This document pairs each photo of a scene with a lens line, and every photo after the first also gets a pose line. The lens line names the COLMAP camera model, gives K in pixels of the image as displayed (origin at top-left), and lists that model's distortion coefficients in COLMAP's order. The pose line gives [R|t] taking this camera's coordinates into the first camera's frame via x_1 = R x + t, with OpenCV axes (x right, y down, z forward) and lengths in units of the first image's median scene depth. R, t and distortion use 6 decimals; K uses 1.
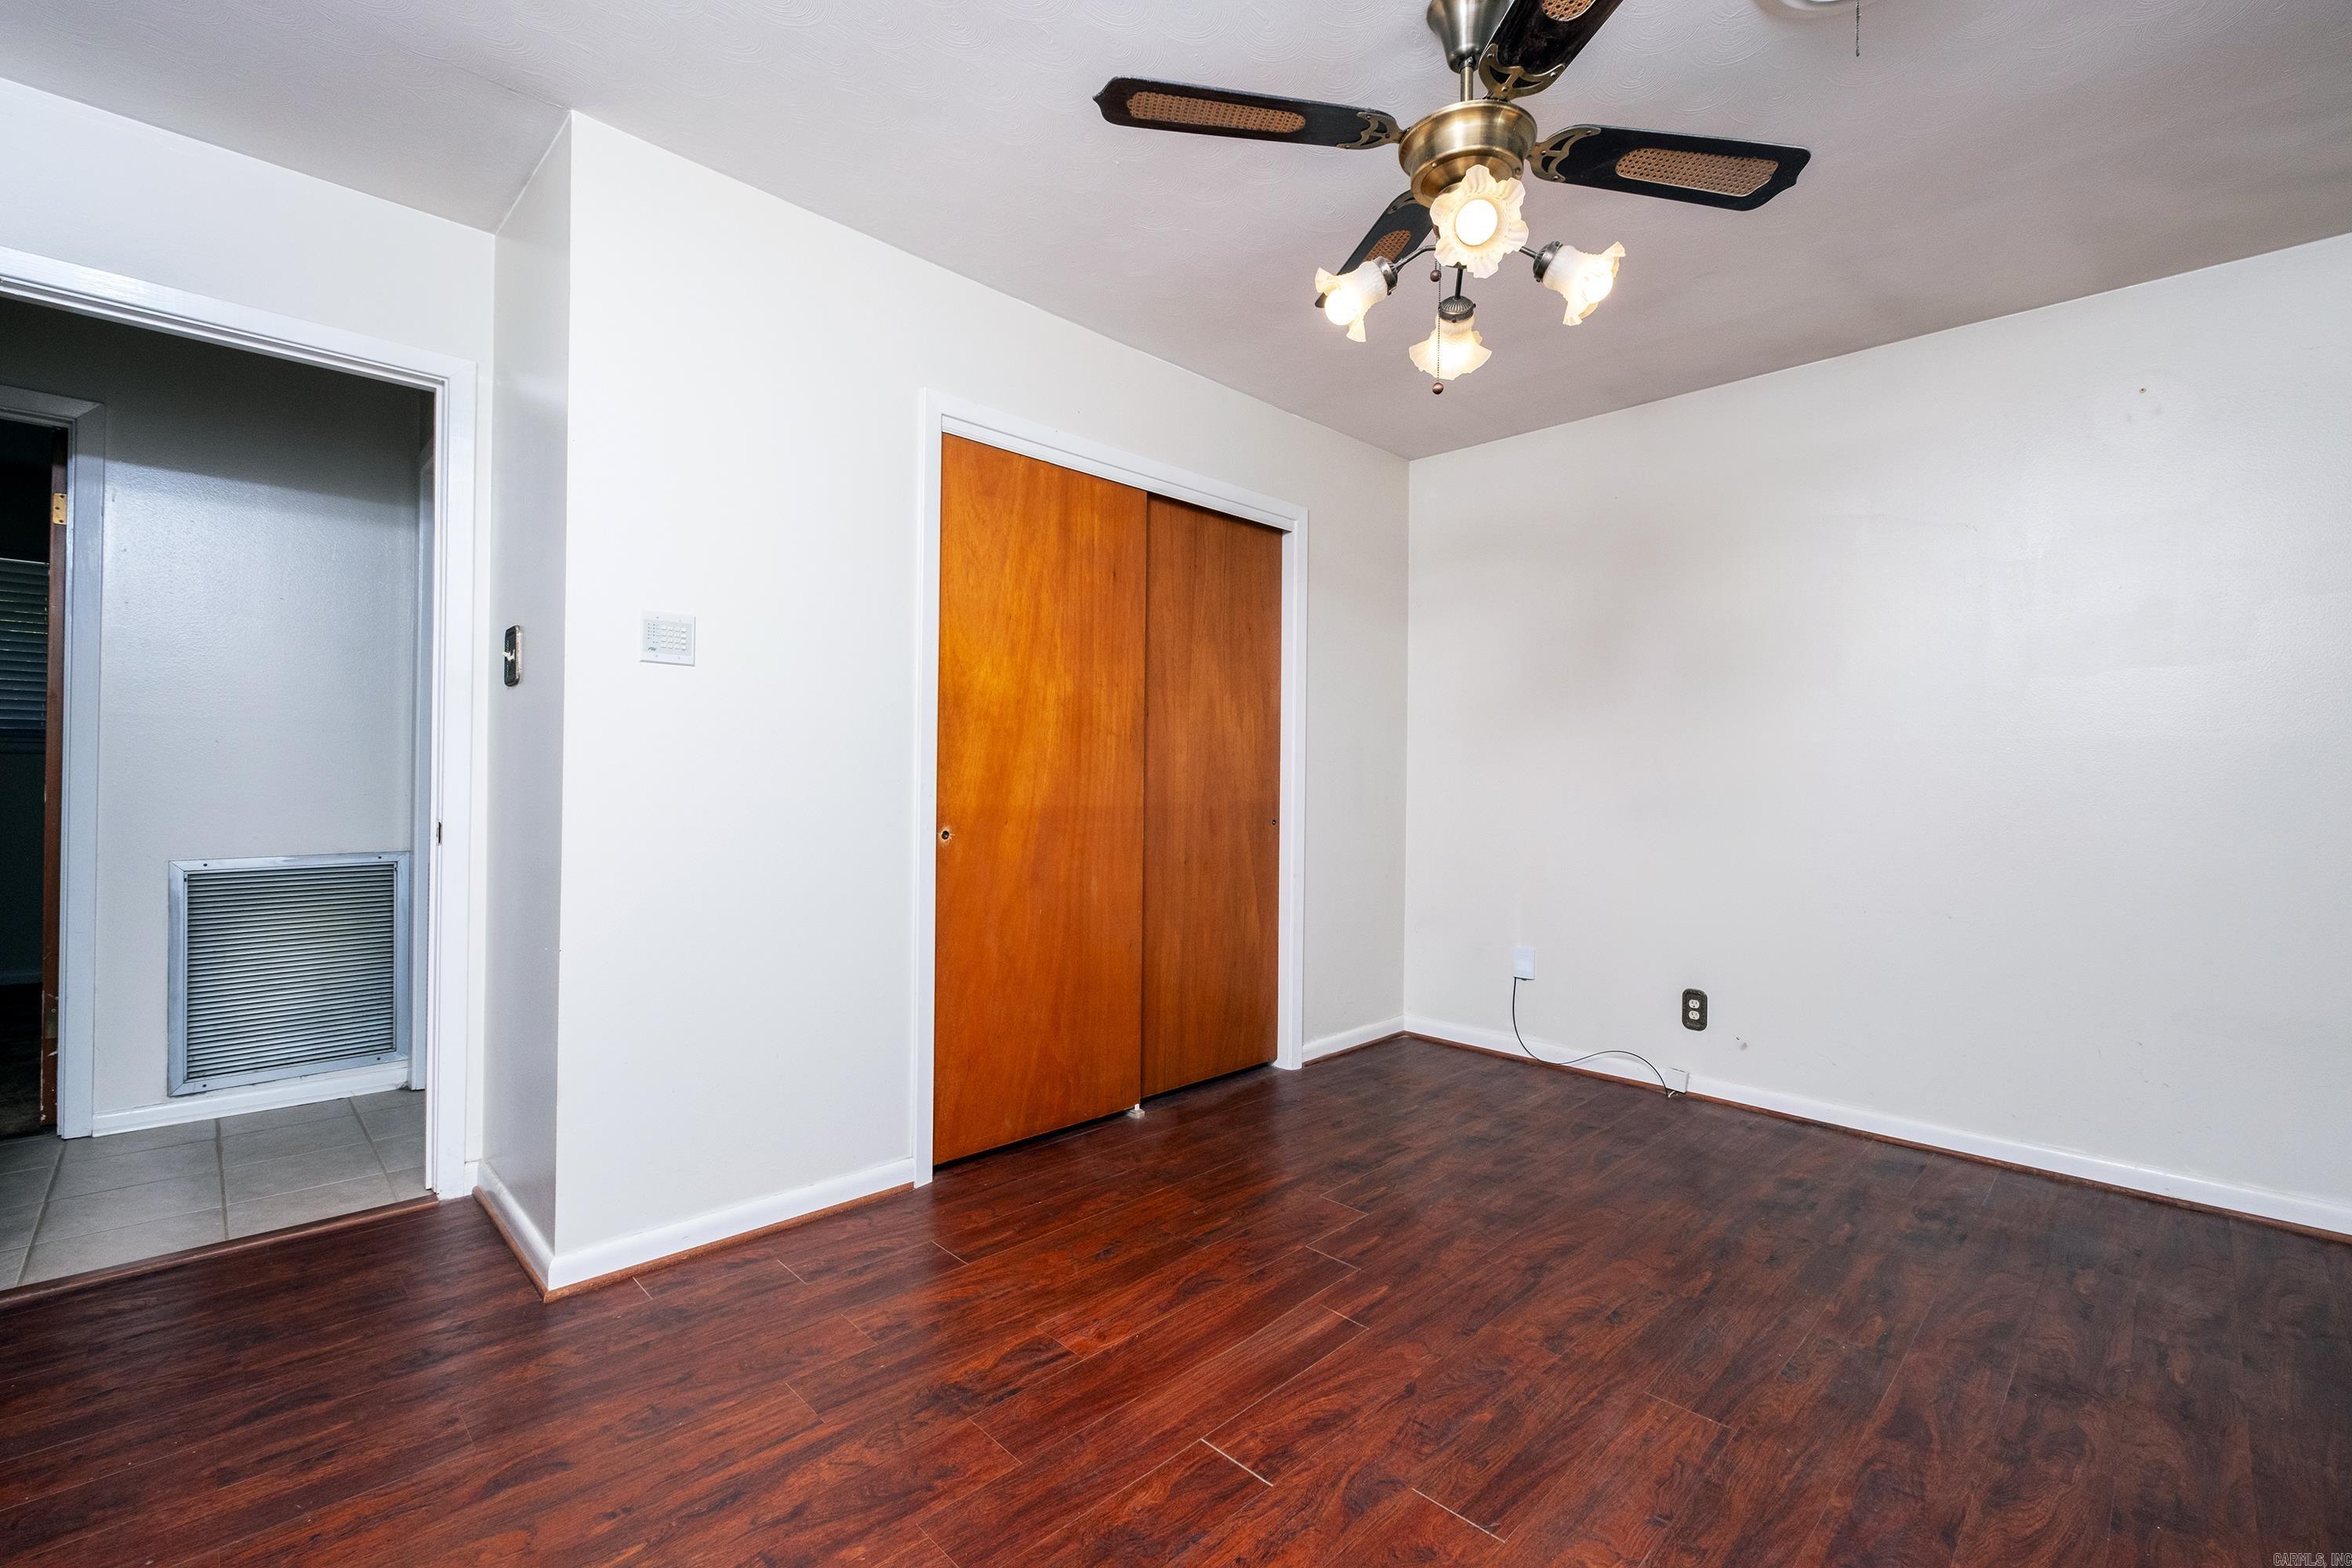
lens RADIAL K [[1010.2, 0, 1176.5], [0, 1010.2, 775.9], [0, 0, 1]] dist [0.006646, -0.005439]
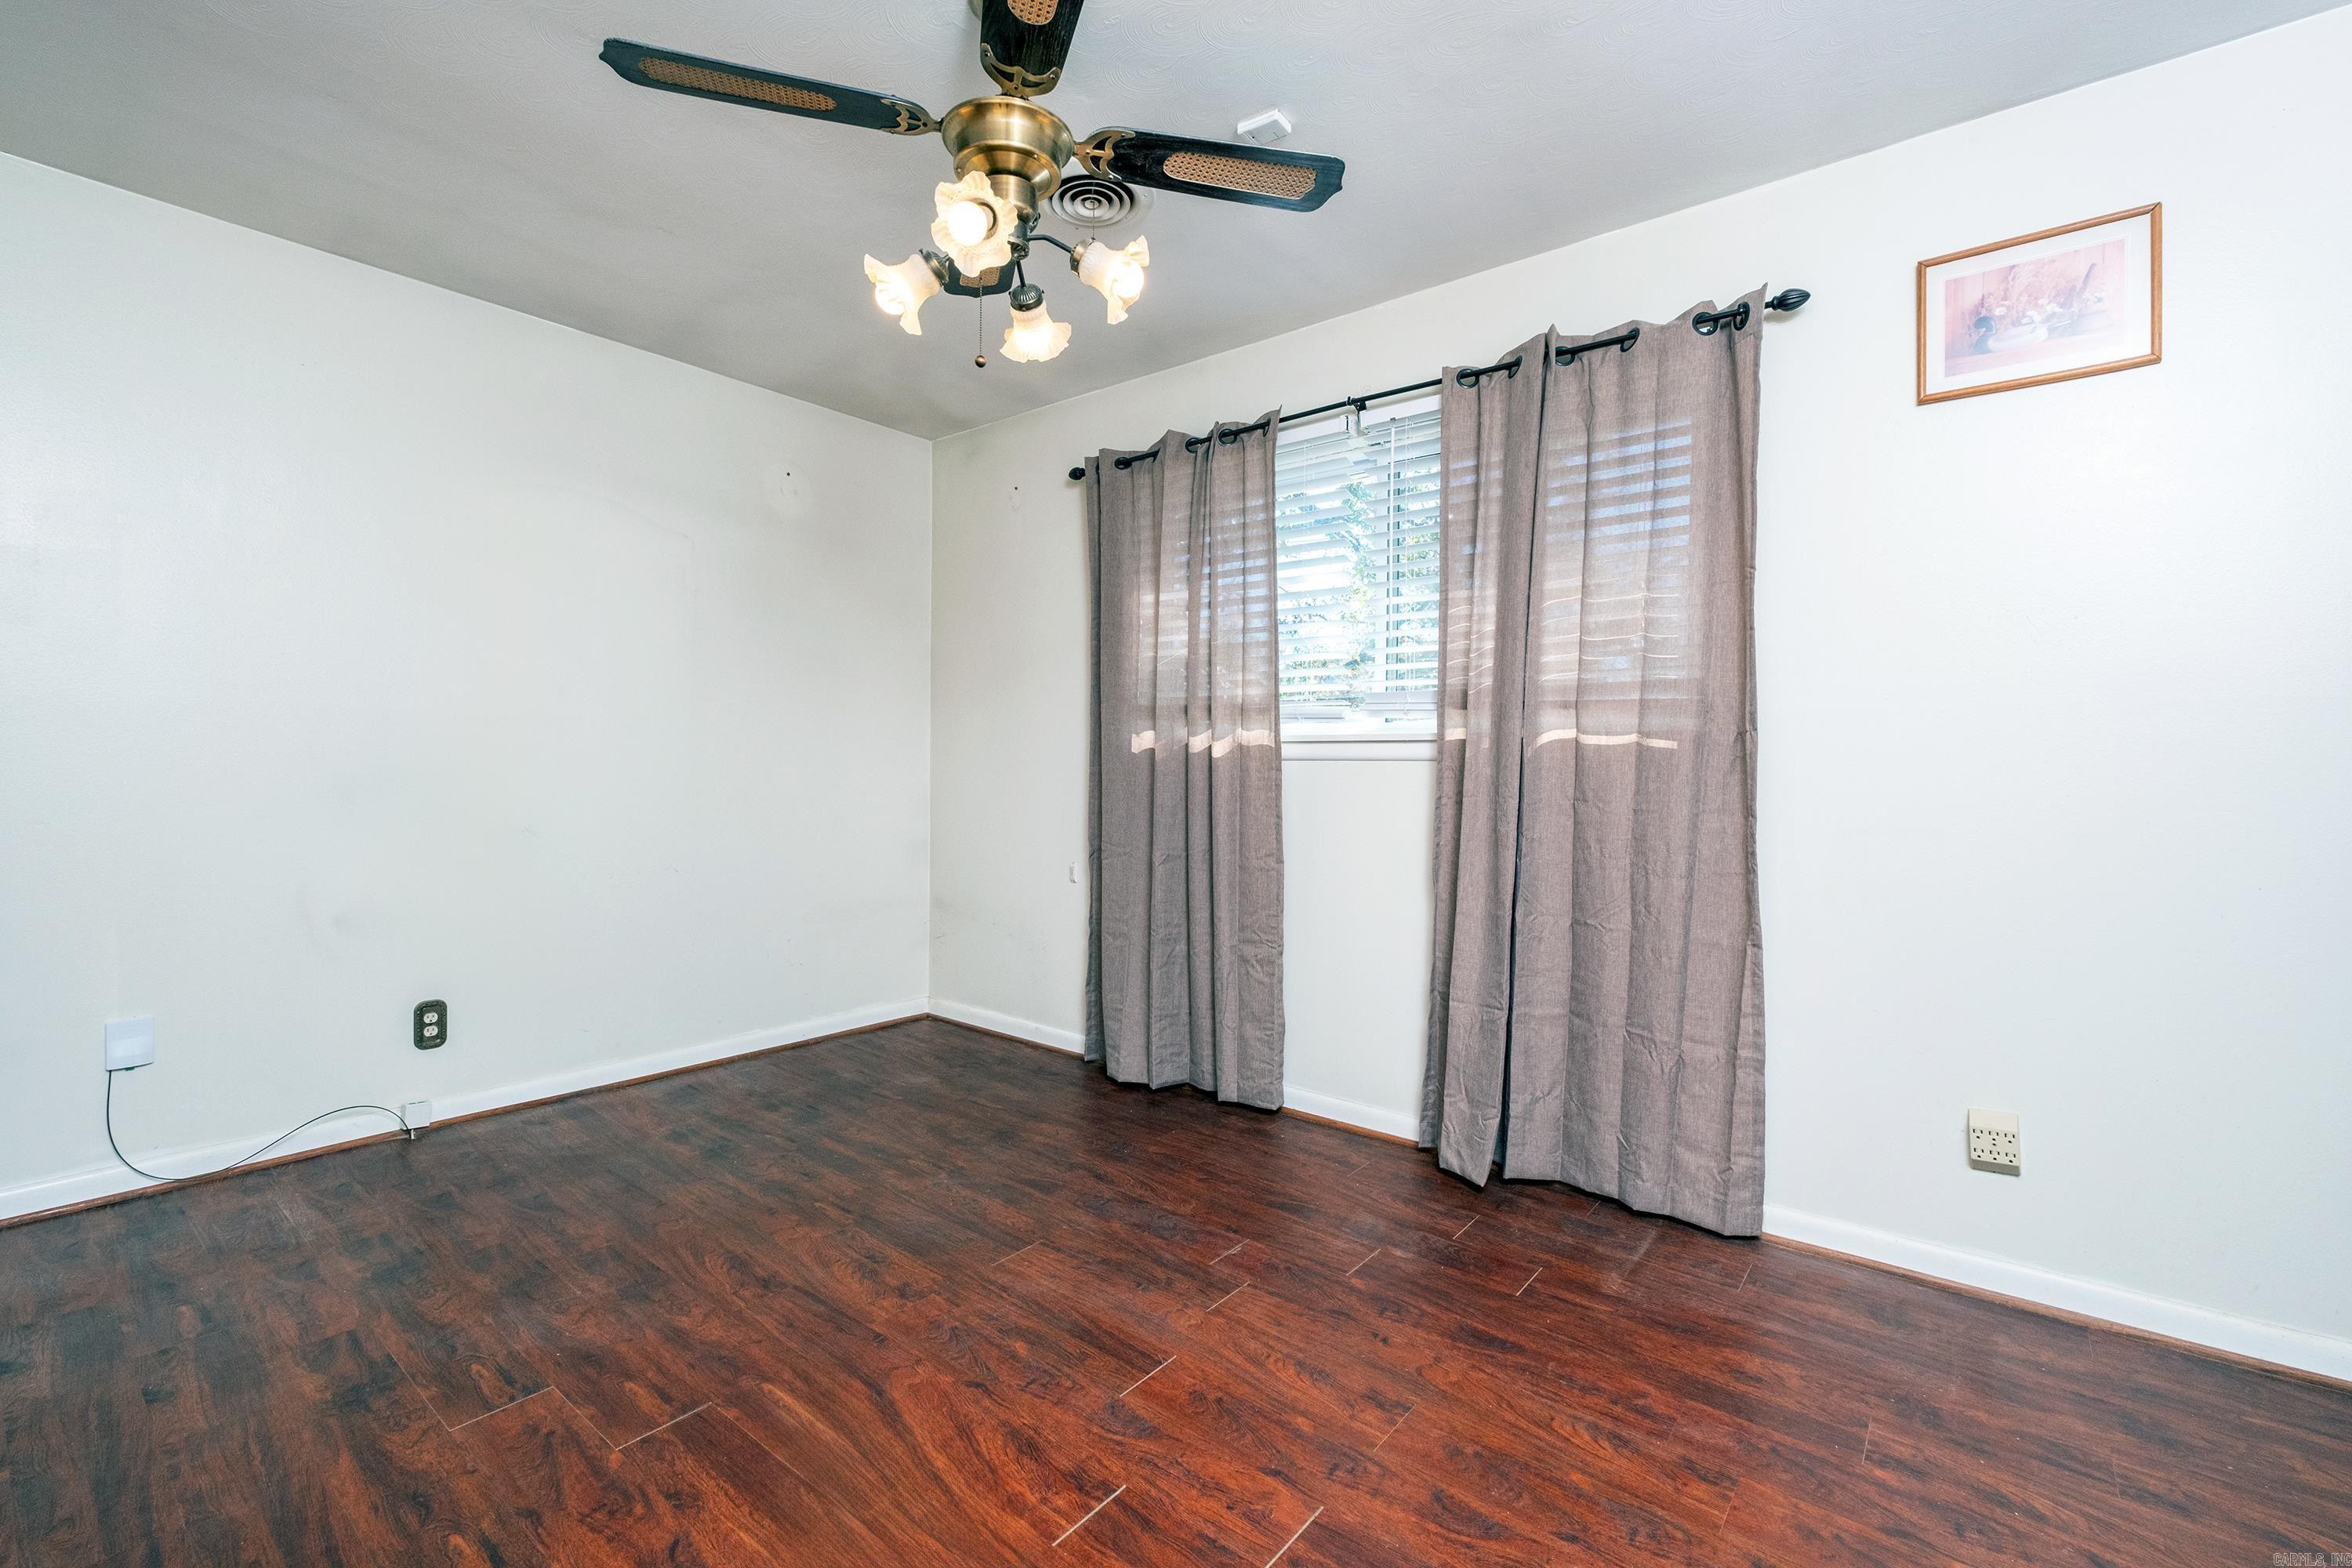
lens RADIAL K [[1010.2, 0, 1176.5], [0, 1010.2, 775.9], [0, 0, 1]] dist [0.006646, -0.005439]
pose [[-0.108718, -0.025770, 0.993739, -0.604917], [-0.012452, 0.999621, 0.024560, -0.006700], [-0.993995, -0.009704, -0.108998, 0.743417]]
